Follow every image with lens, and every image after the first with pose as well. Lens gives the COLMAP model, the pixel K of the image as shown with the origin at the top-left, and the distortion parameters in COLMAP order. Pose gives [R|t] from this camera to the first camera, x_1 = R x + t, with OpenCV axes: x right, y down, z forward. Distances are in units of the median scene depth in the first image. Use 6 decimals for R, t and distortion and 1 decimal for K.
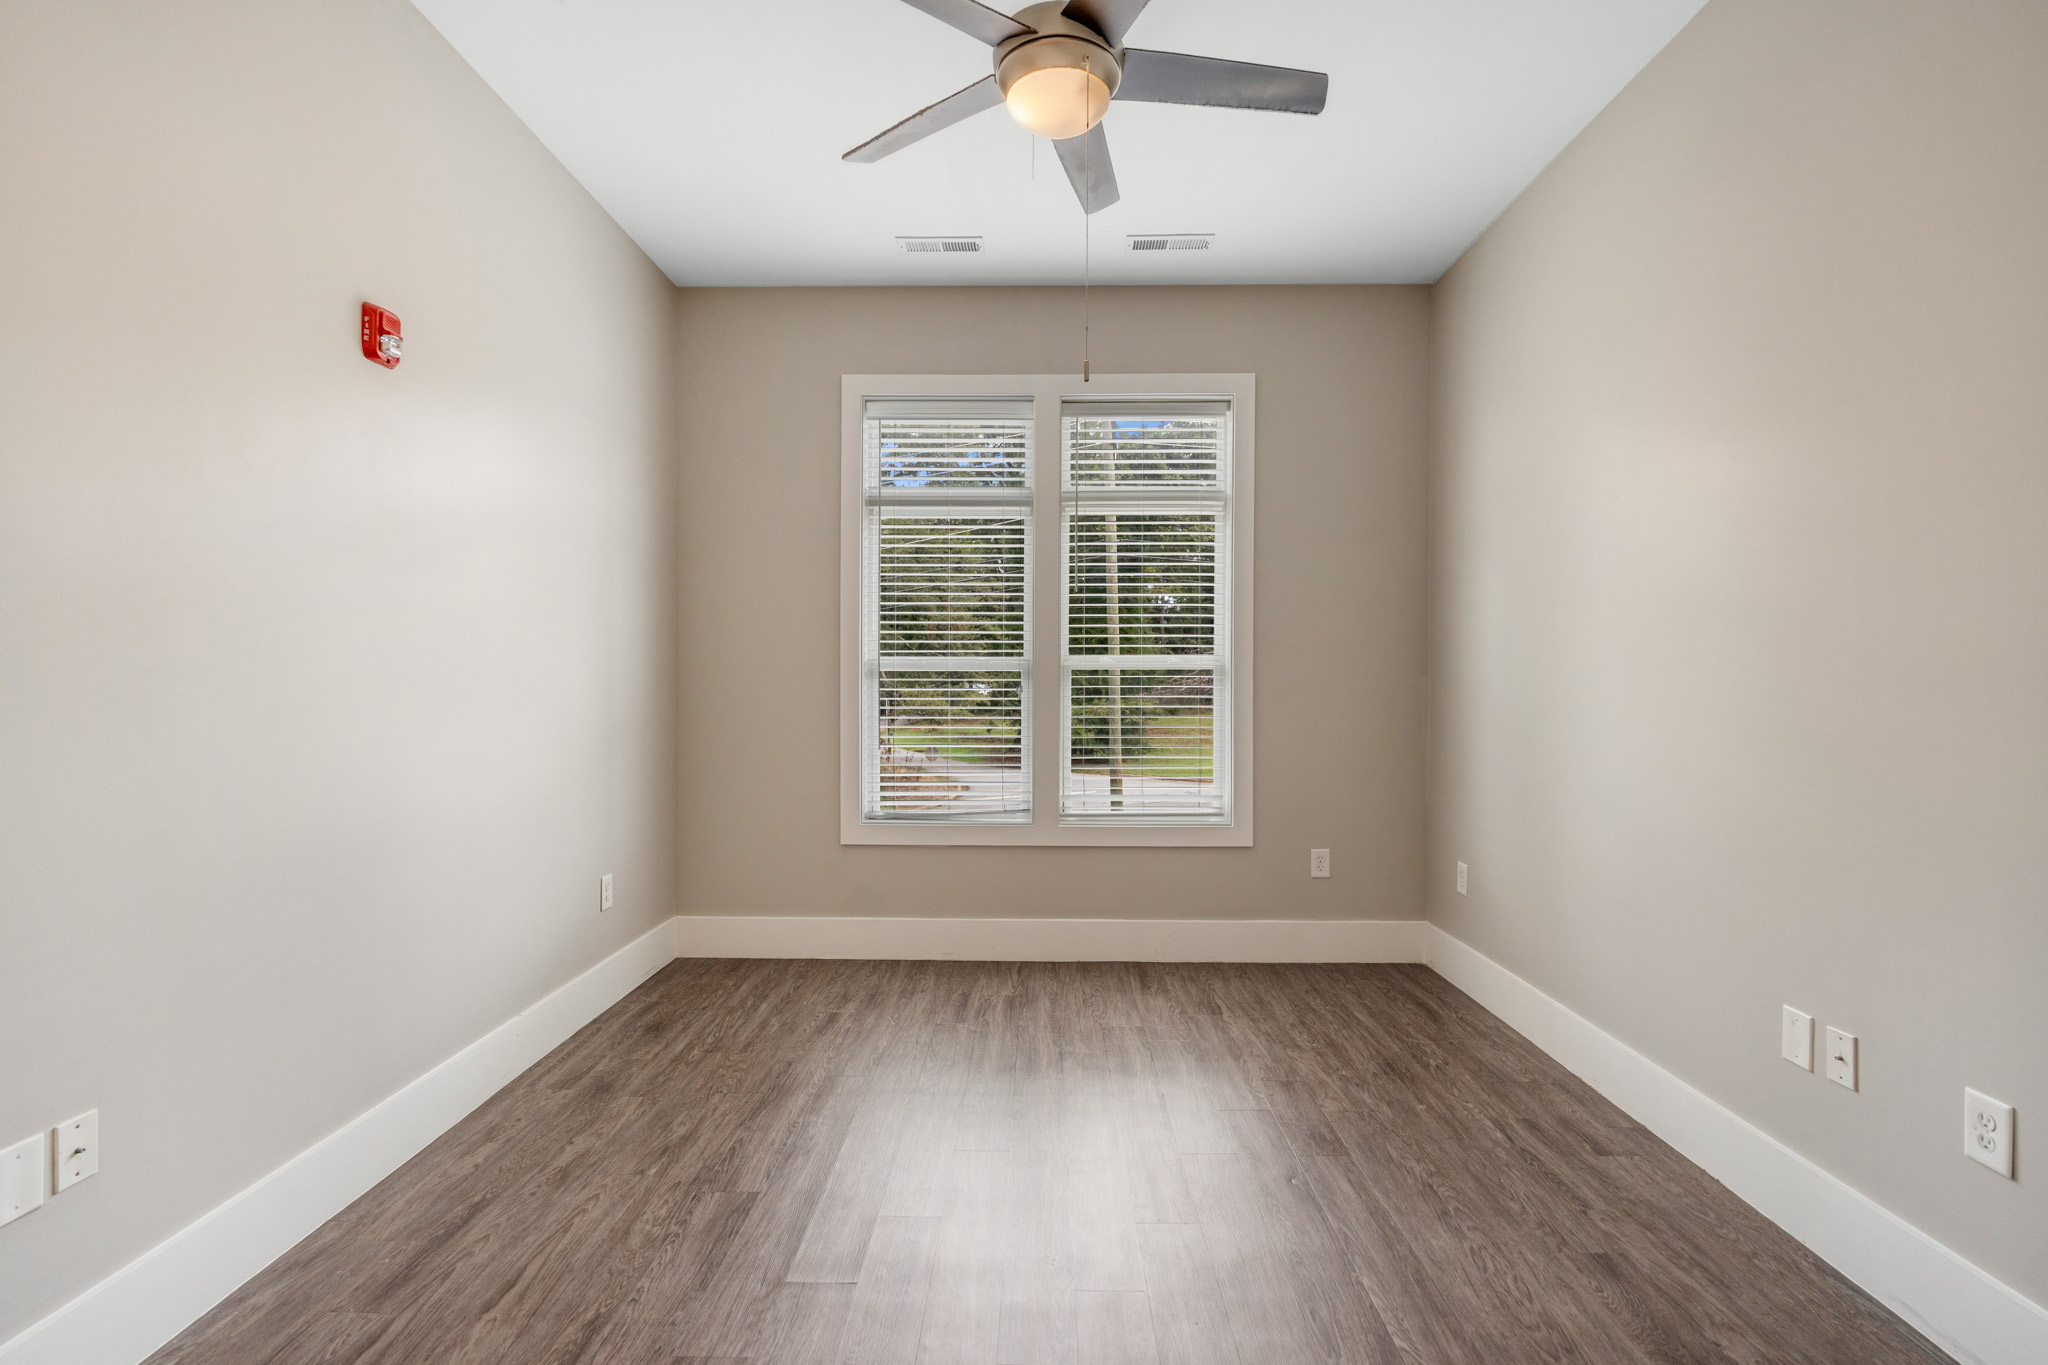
lens RADIAL K [[919.5, 0, 1019.5], [0, 919.5, 670.4], [0, 0, 1]] dist [-0.001336, 0.002503]
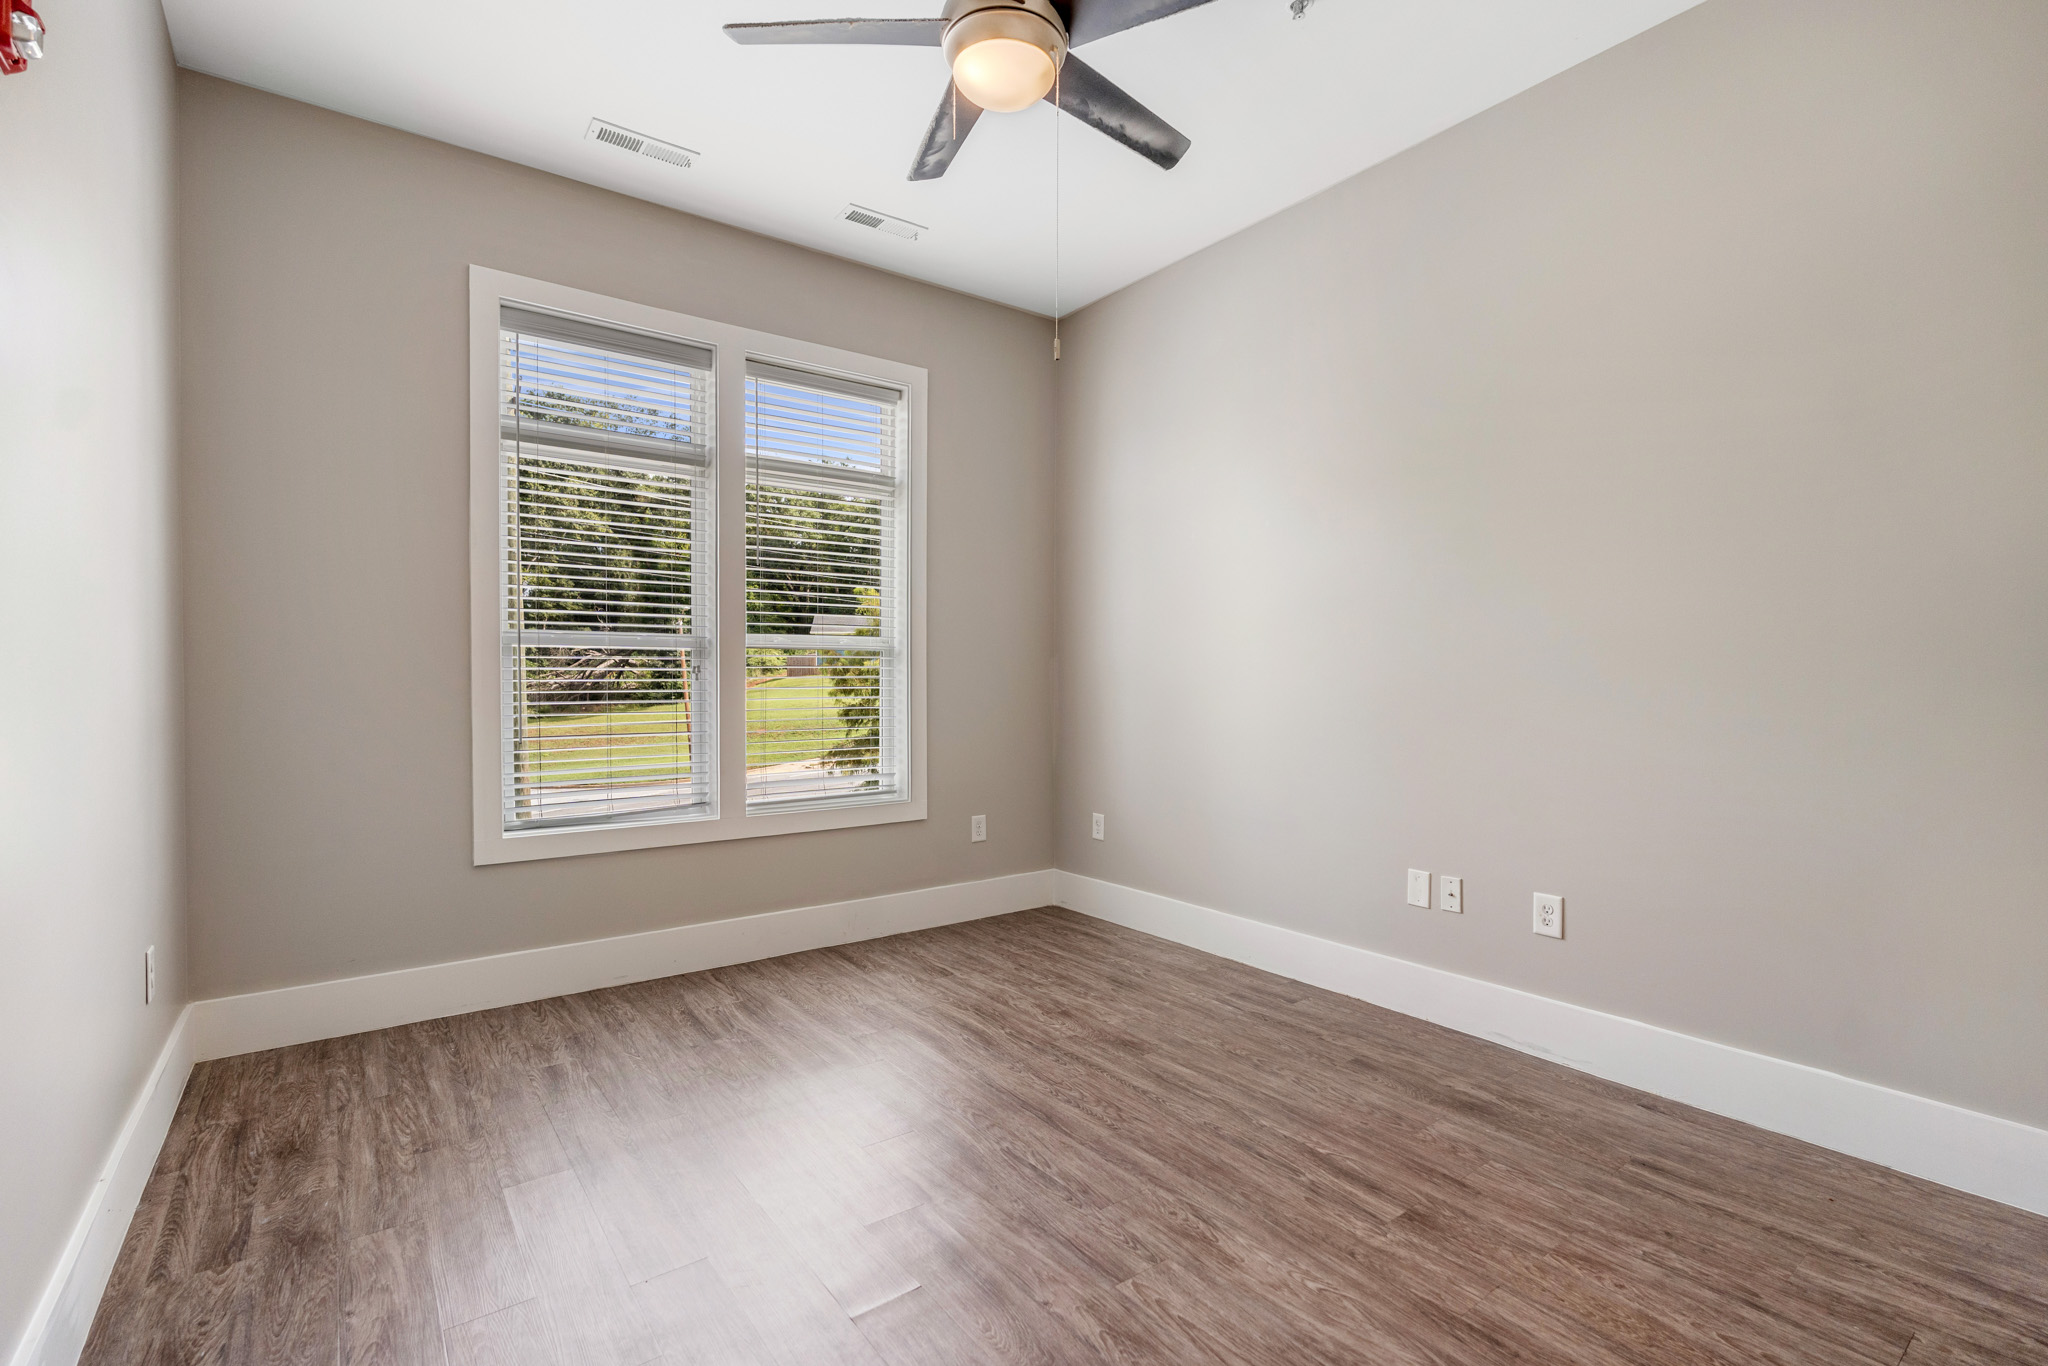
lens RADIAL K [[919.5, 0, 1030.5], [0, 919.5, 682.6], [0, 0, 1]] dist [-0.001336, 0.002503]
pose [[0.795344, -0.005338, 0.606135, -0.334134], [-0.005031, 0.999869, 0.015407, 0.020366], [-0.606137, -0.015303, 0.795213, 0.102625]]
